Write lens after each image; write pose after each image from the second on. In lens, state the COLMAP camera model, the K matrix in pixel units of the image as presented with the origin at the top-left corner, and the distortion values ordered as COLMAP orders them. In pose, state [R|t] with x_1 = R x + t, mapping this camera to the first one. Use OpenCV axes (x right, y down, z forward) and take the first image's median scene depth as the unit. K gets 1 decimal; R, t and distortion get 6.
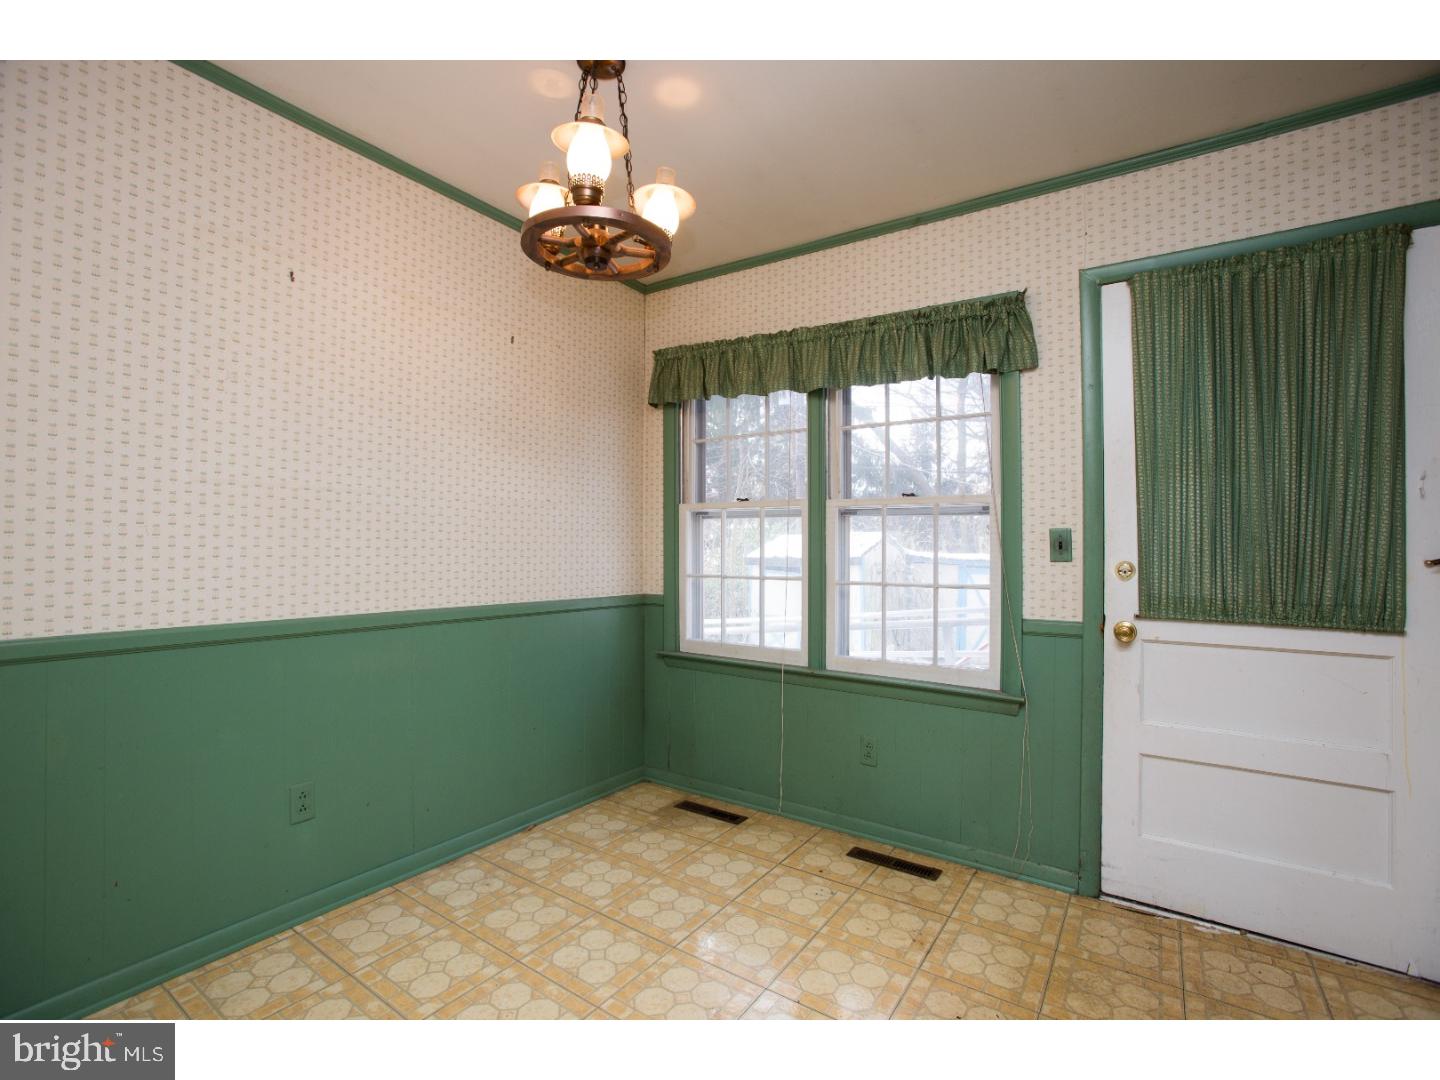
lens RADIAL K [[620.2, 0, 753.7], [0, 620.2, 542.1], [0, 0, 1]] dist [-0.090049, 0.028180]
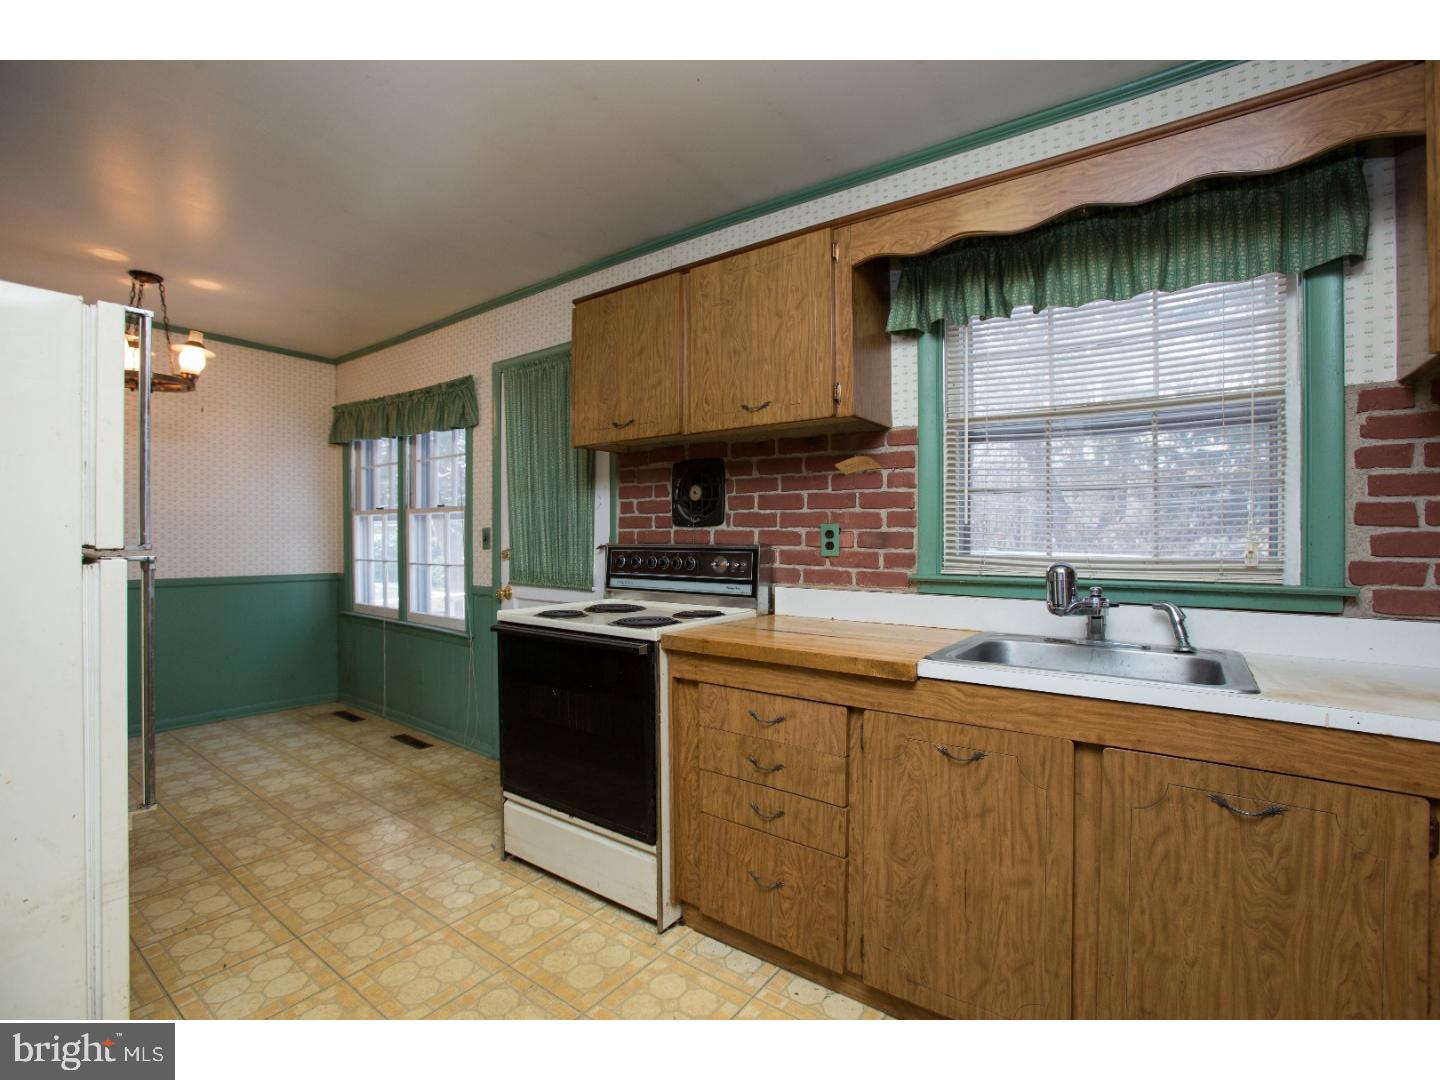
lens RADIAL K [[632.5, 0, 720.0], [0, 632.5, 540.0], [0, 0, 1]] dist [-0.009965, 0.000325]
pose [[0.997642, -0.006294, -0.068348, 0.927641], [0.006670, 0.999964, 0.005284, 0.003764], [0.068312, -0.005728, 0.997648, -0.466293]]
